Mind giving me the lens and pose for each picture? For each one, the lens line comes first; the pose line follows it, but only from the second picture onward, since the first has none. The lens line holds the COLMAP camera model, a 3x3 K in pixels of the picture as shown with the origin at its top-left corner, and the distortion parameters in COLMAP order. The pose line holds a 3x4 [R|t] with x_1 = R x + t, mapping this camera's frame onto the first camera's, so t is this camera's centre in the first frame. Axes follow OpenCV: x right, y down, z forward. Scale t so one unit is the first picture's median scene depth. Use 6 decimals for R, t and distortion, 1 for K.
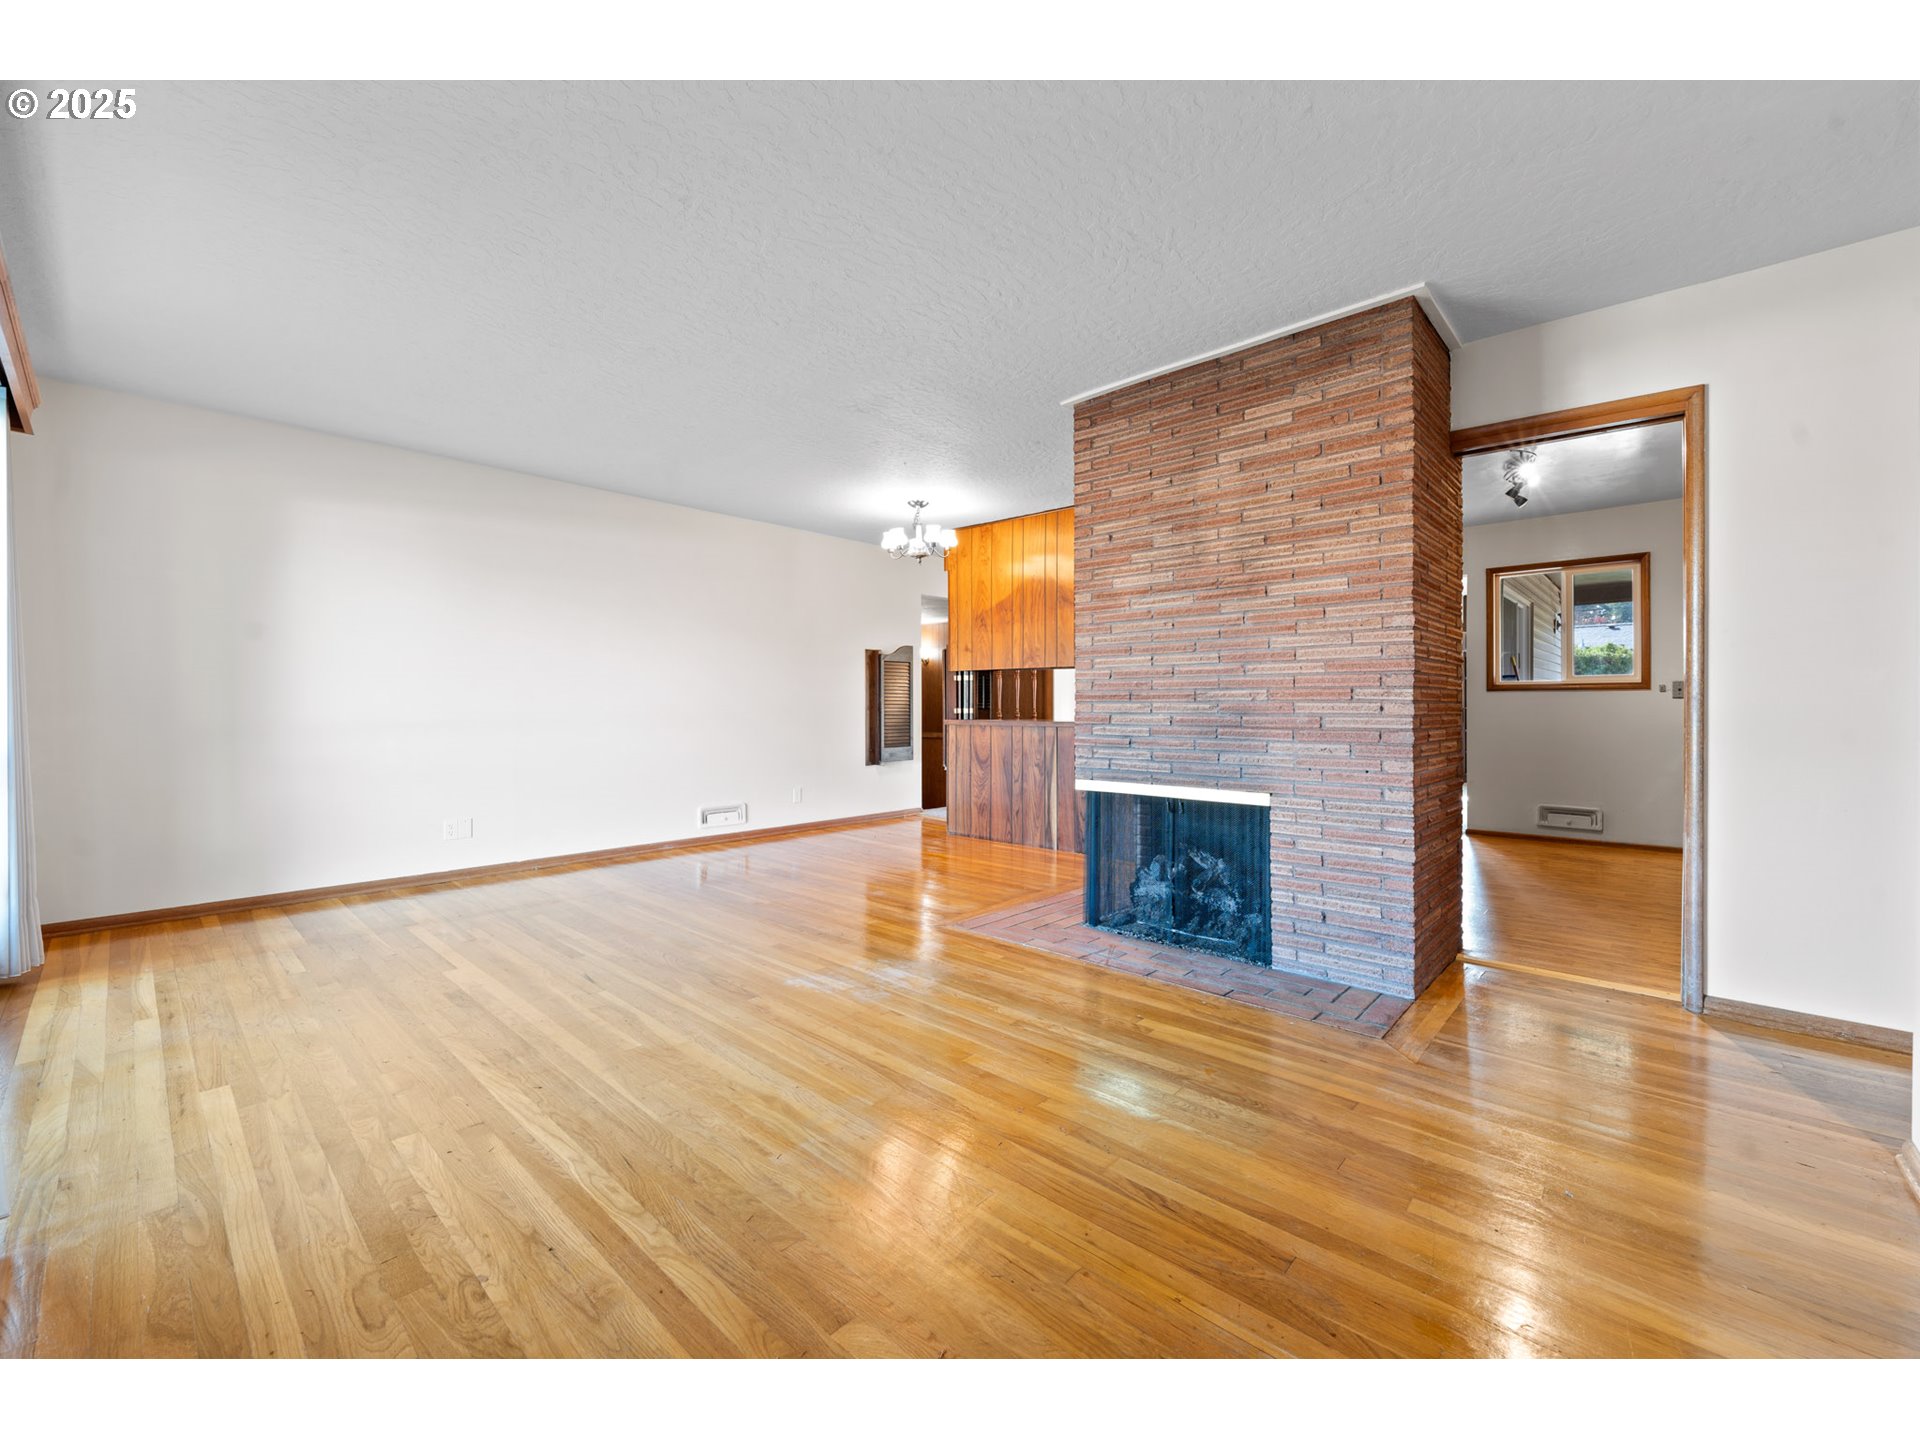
lens RADIAL K [[782.3, 0, 958.5], [0, 782.3, 705.8], [0, 0, 1]] dist [0.001236, 0.000112]
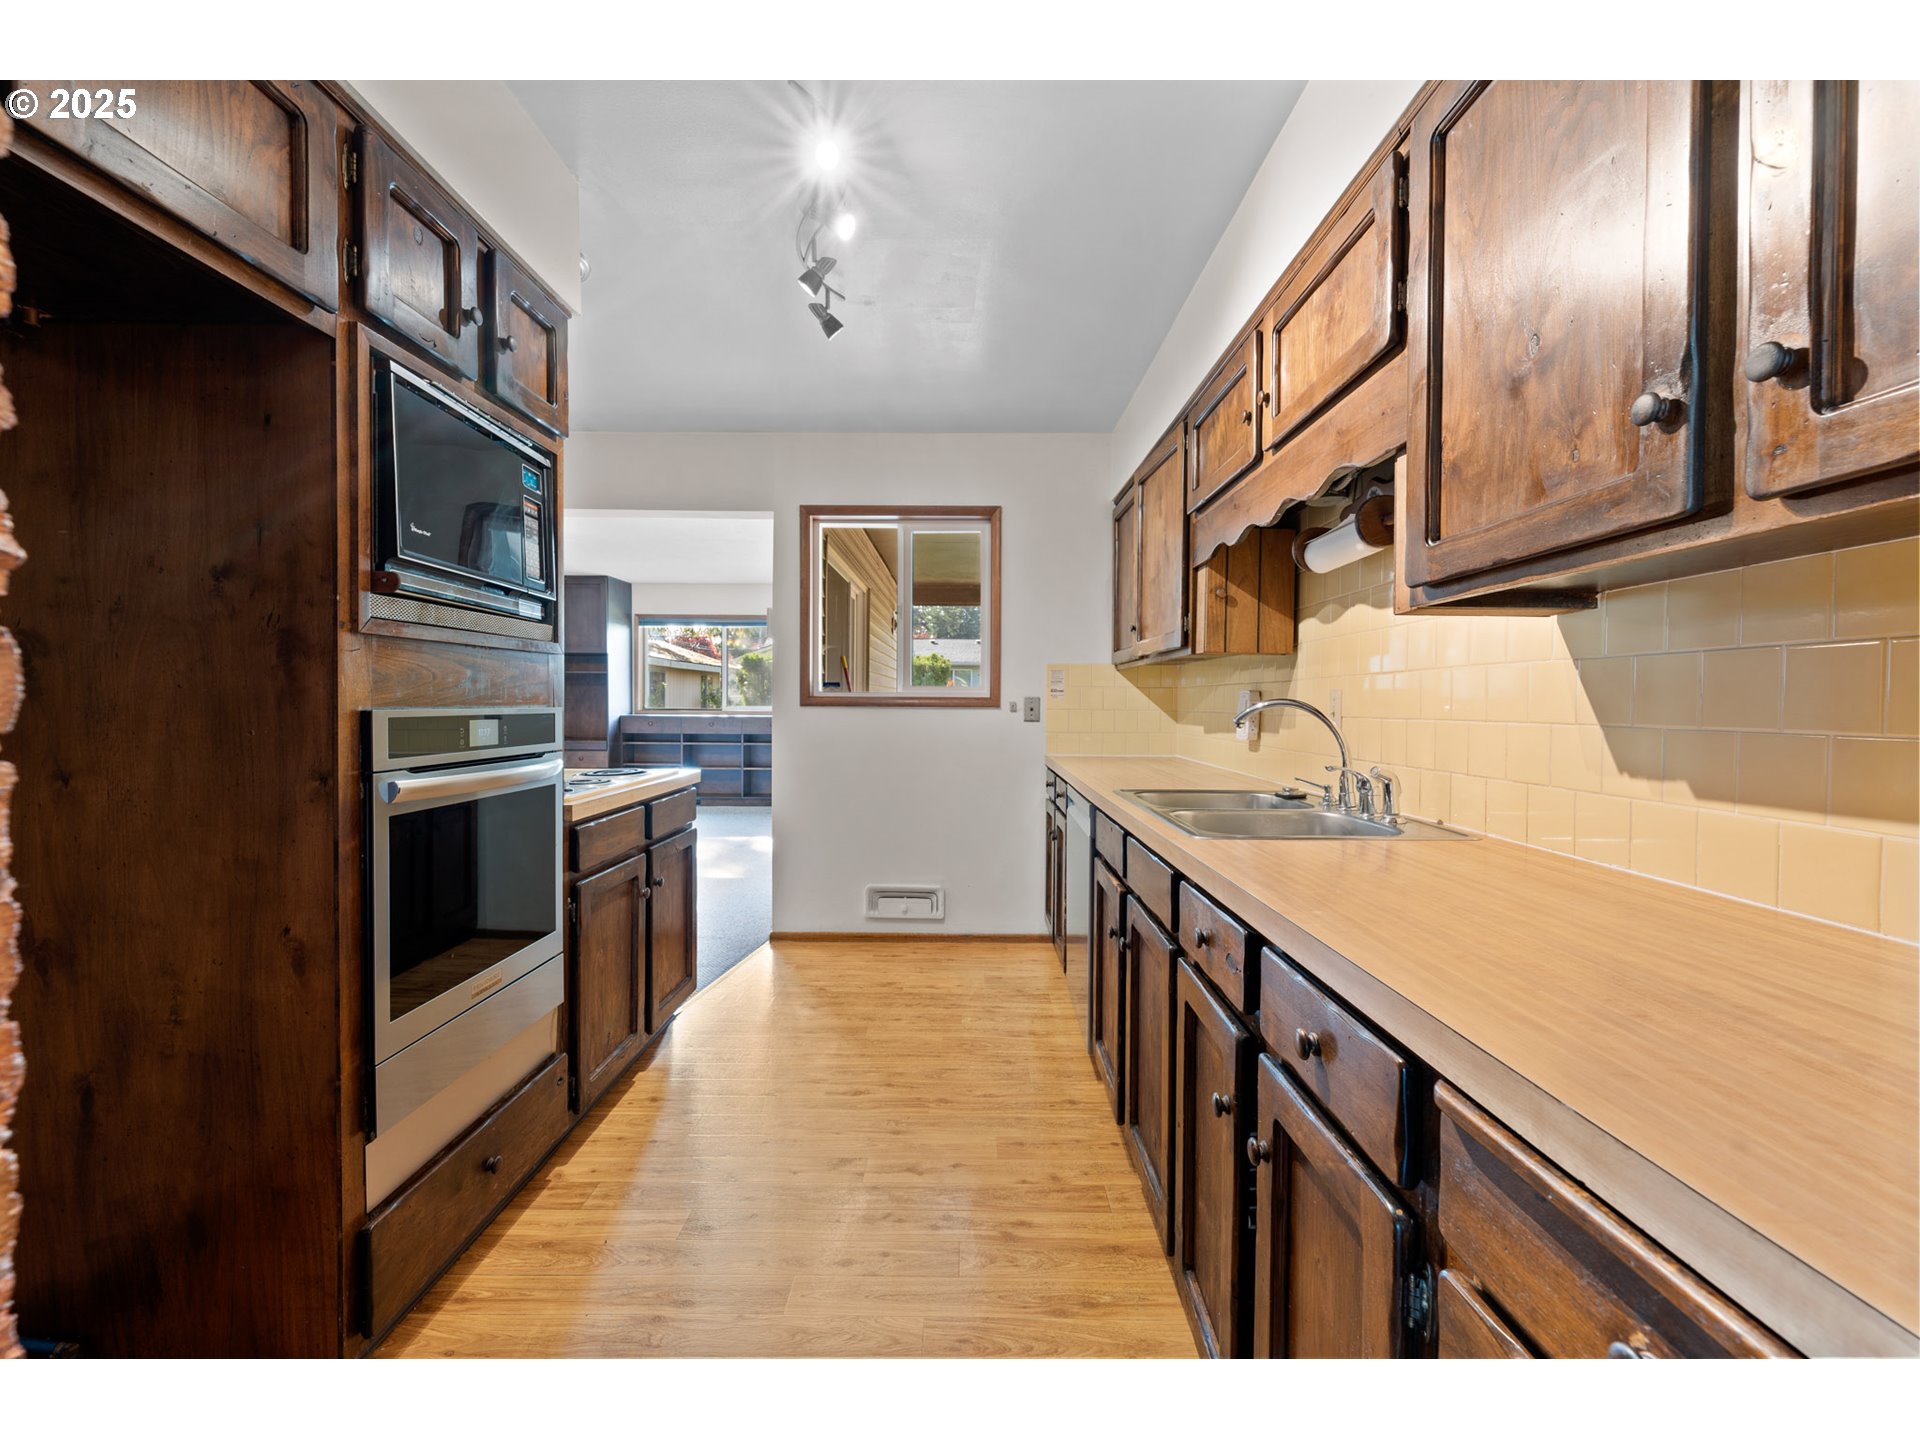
lens RADIAL K [[782.3, 0, 961.8], [0, 782.3, 716.4], [0, 0, 1]] dist [0.001236, 0.000112]
pose [[0.739895, -0.001943, 0.672719, 0.369897], [-0.007126, 0.999917, 0.010726, -0.019424], [-0.672684, -0.012730, 0.739820, 0.478662]]
